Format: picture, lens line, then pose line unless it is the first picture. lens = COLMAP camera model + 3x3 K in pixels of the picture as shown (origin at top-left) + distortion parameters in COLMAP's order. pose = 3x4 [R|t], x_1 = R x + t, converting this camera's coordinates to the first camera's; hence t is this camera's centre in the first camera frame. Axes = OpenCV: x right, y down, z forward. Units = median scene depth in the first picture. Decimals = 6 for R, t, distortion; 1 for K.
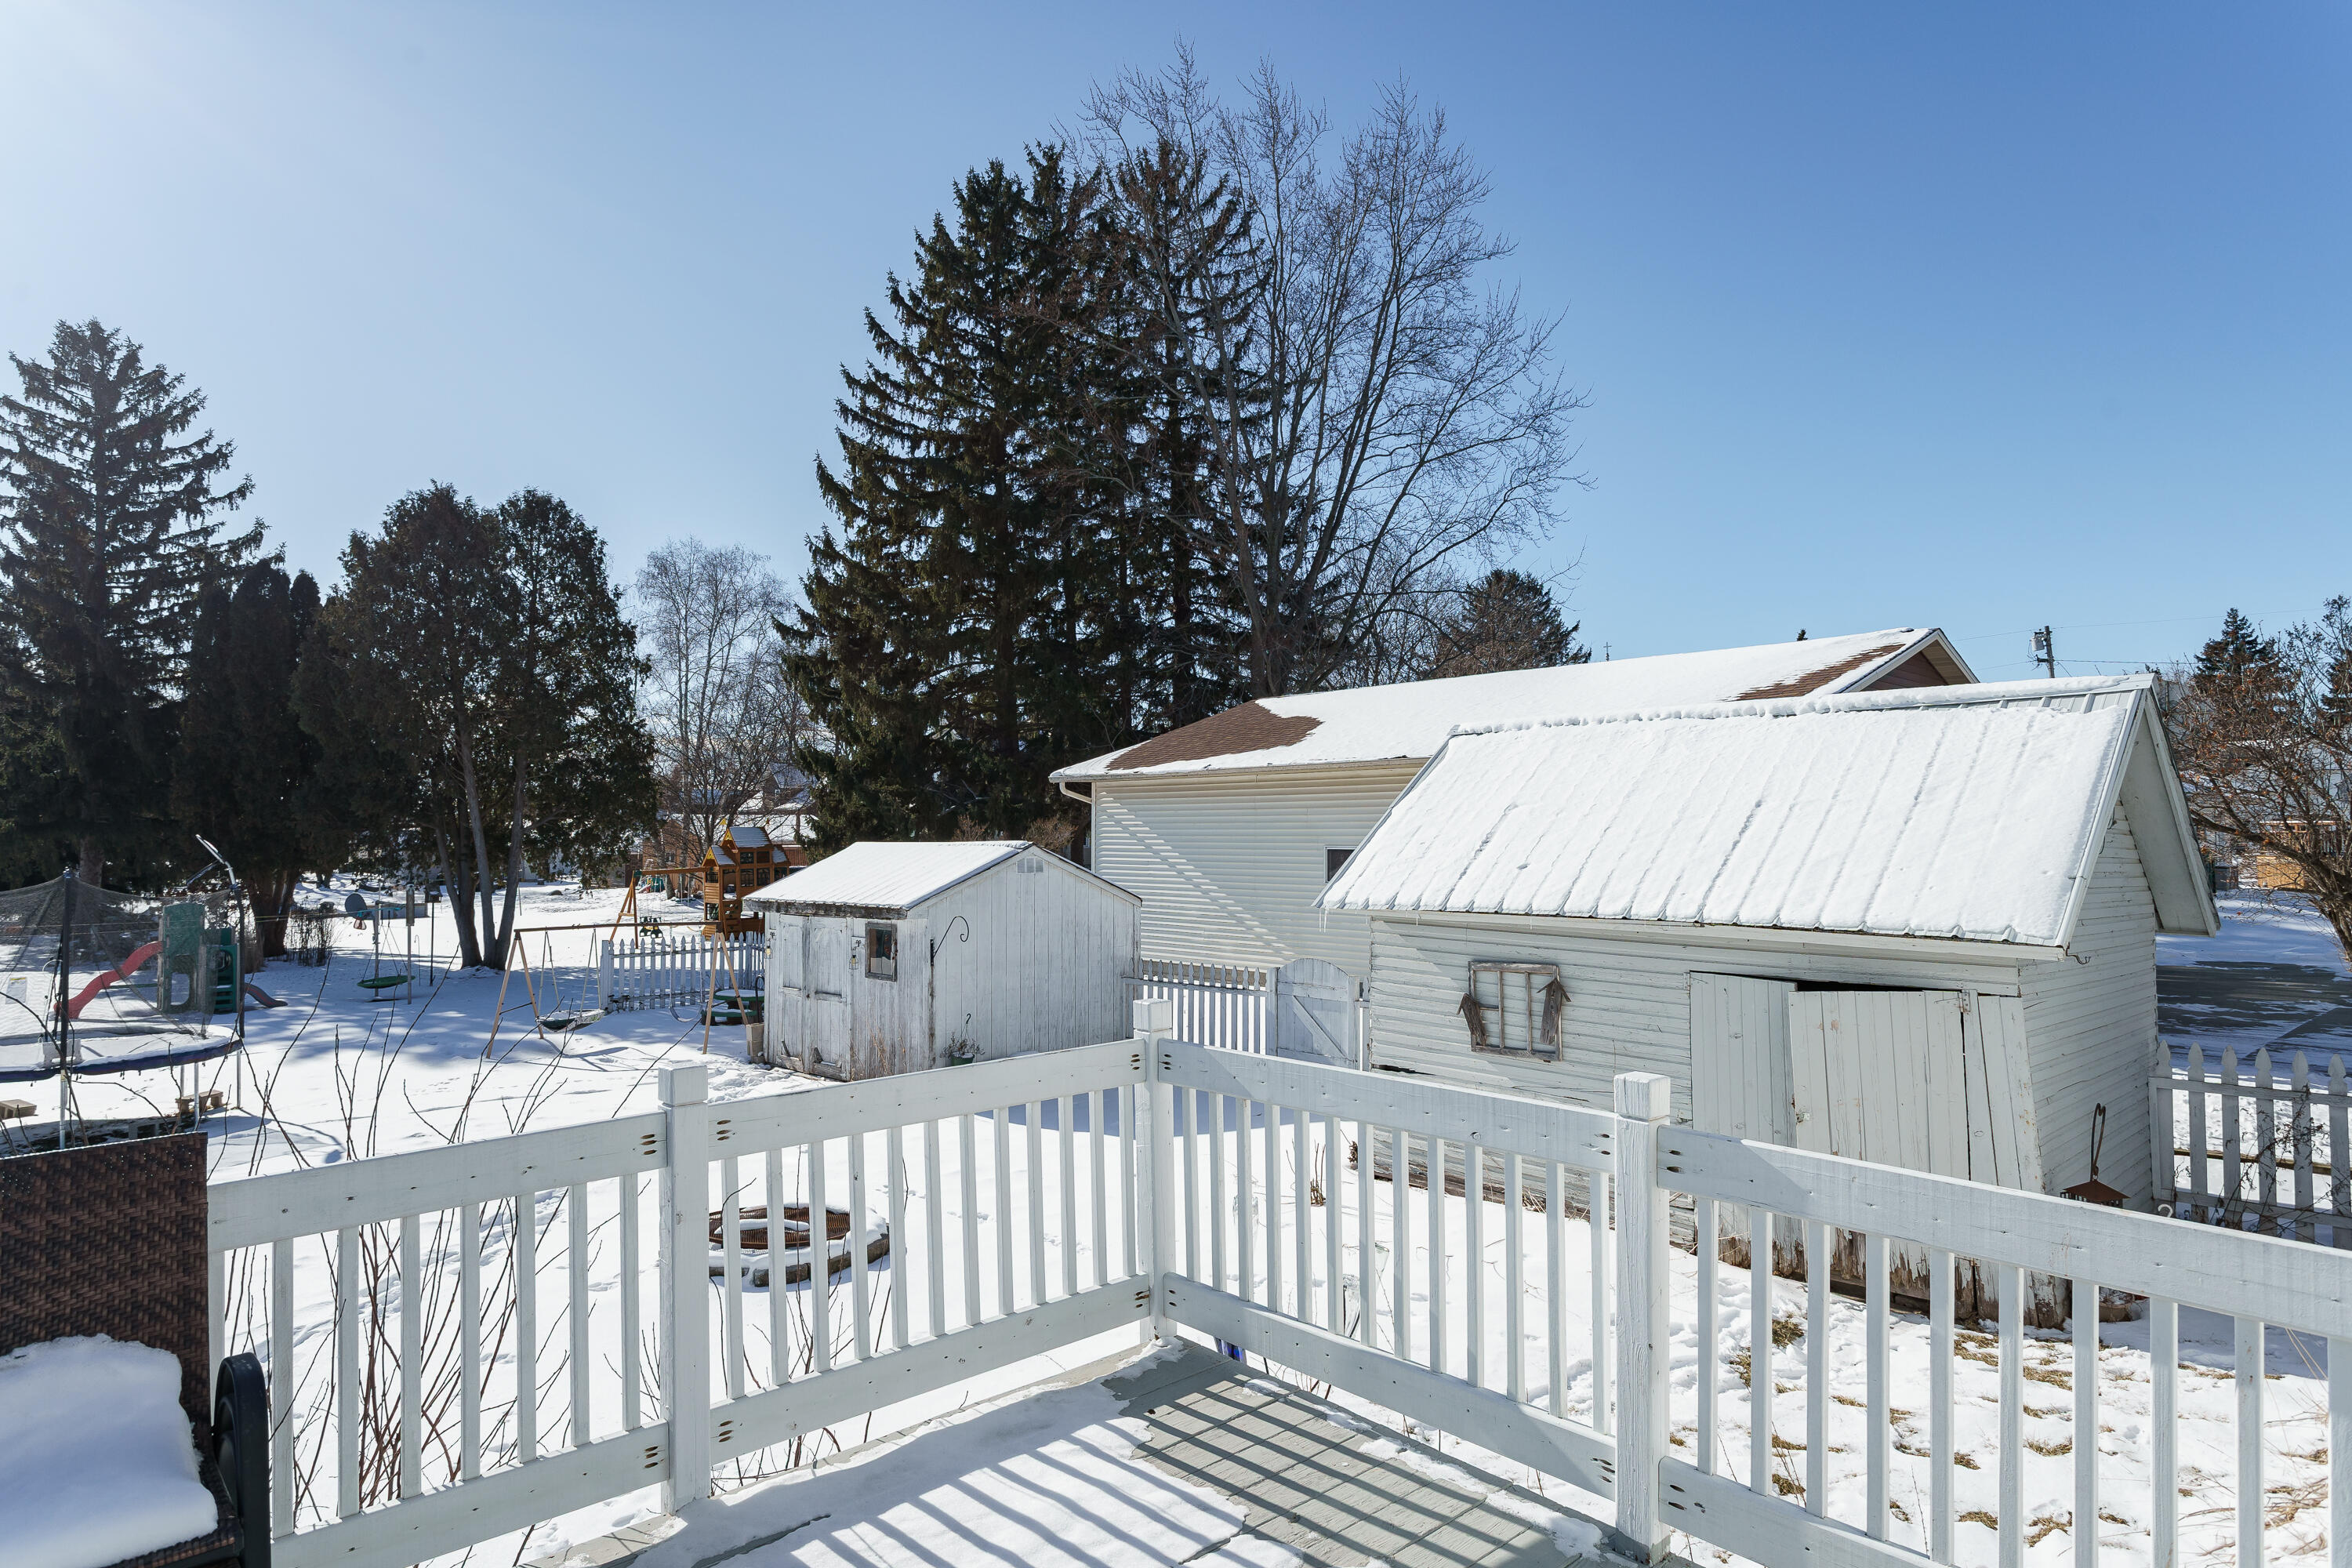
lens RADIAL K [[1330.6, 0, 1171.2], [0, 1330.6, 784.3], [0, 0, 1]] dist [-0.000530, 0.000487]
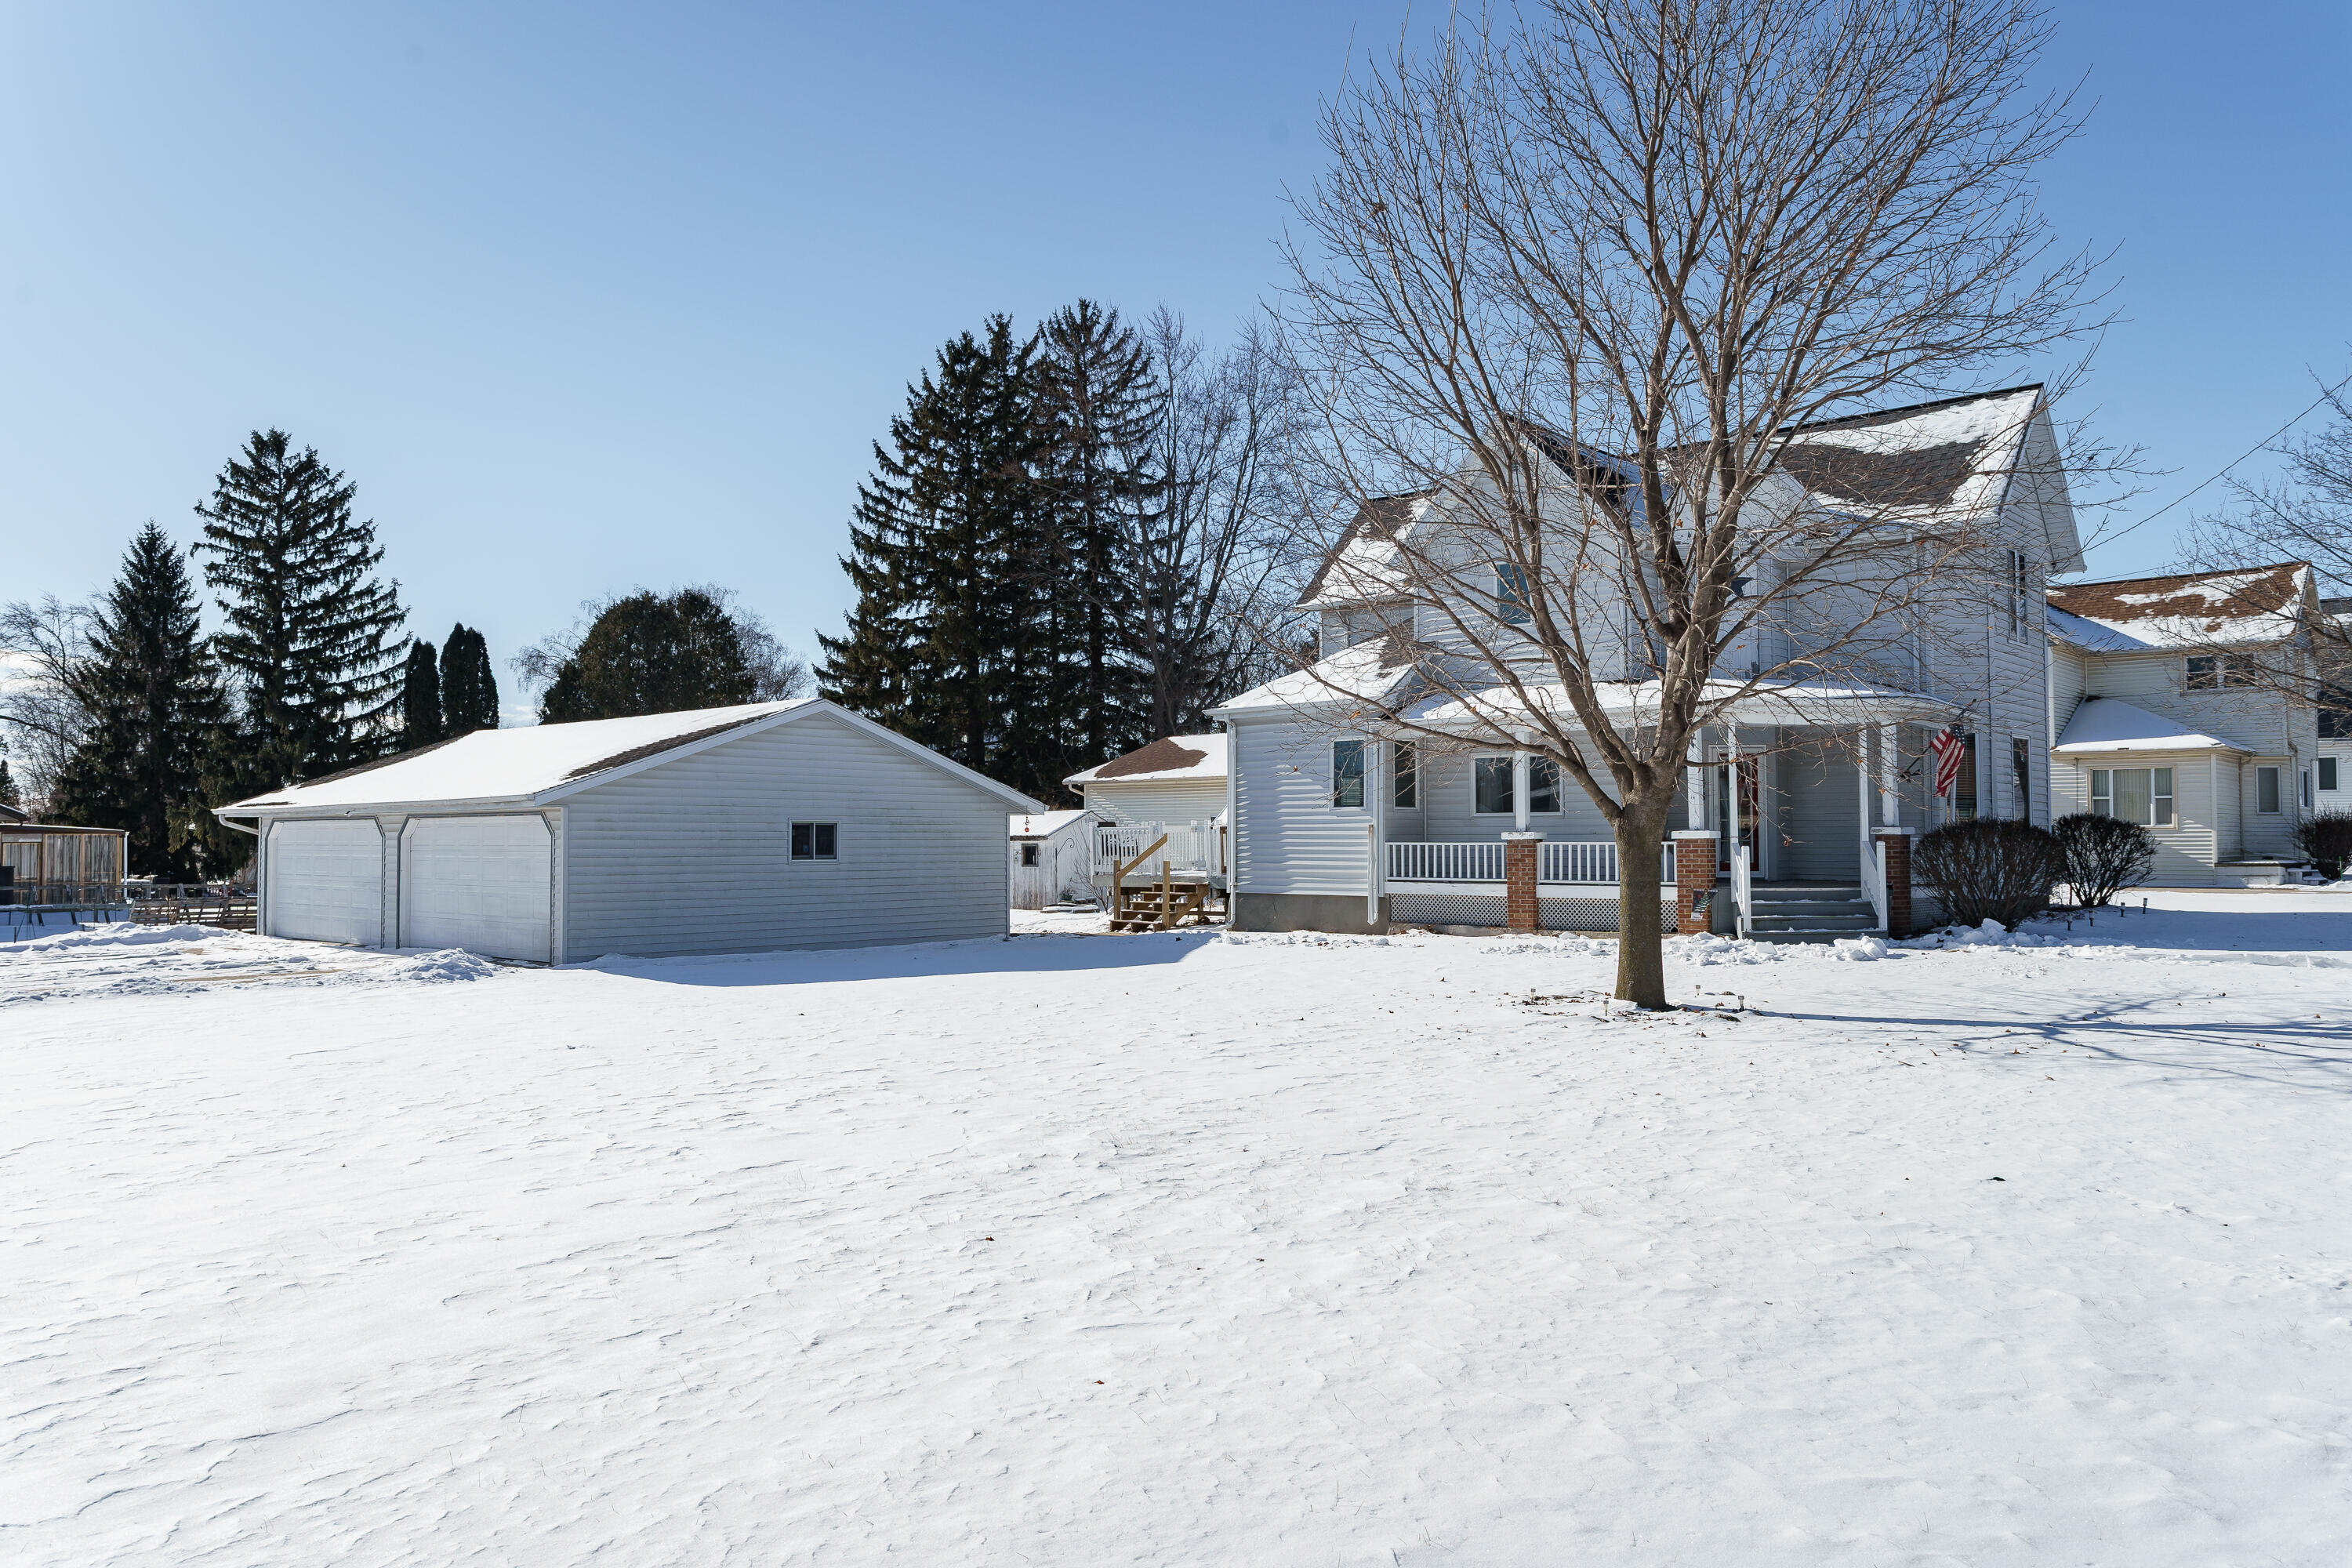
lens RADIAL K [[1636.8, 0, 1183.2], [0, 1636.8, 786.5], [0, 0, 1]] dist [0.000196, 0.001608]
pose [[0.993755, 0.002390, 0.111554, -0.108736], [-0.002847, 0.999988, 0.003942, -0.004762], [-0.111544, -0.004235, 0.993751, -0.794806]]
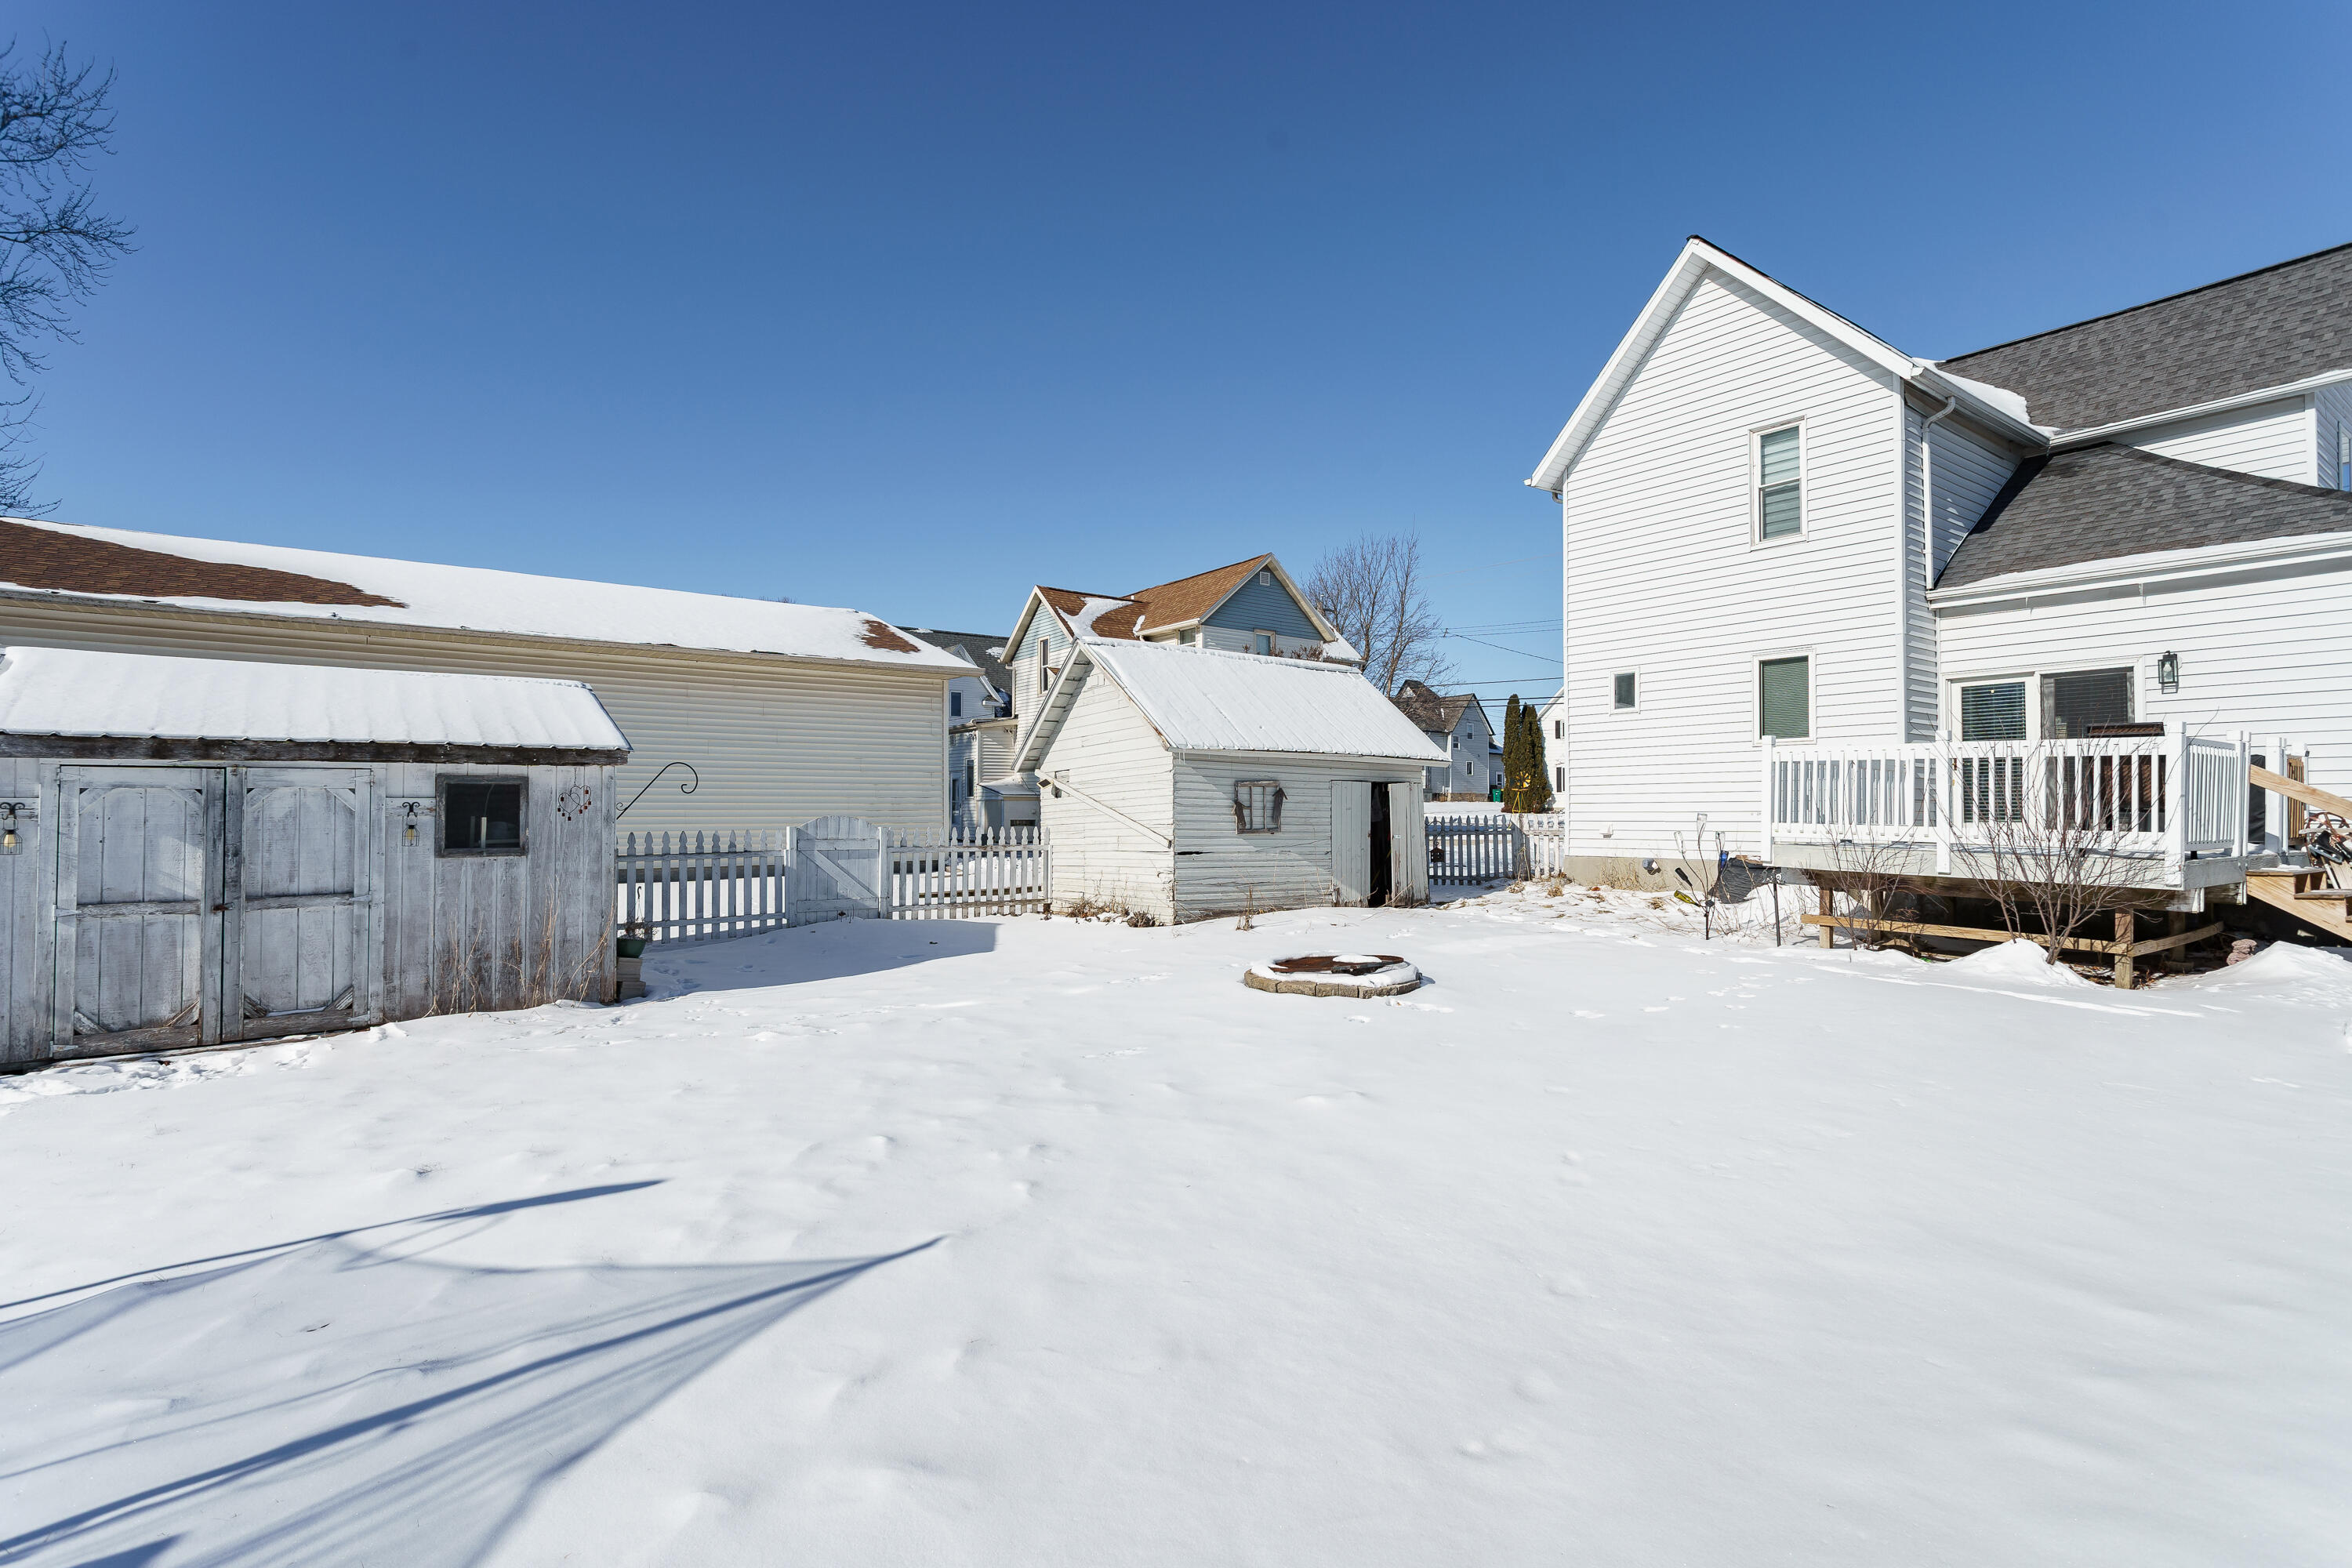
lens RADIAL K [[1108.3, 0, 1176.0], [0, 1108.3, 784.0], [0, 0, 1]] dist [-0.001702, -0.000244]
pose [[0.100258, 0.027386, 0.994585, -0.298372], [-0.039506, 0.998942, -0.023524, 0.043204], [-0.994177, -0.036933, 0.101234, 0.233845]]
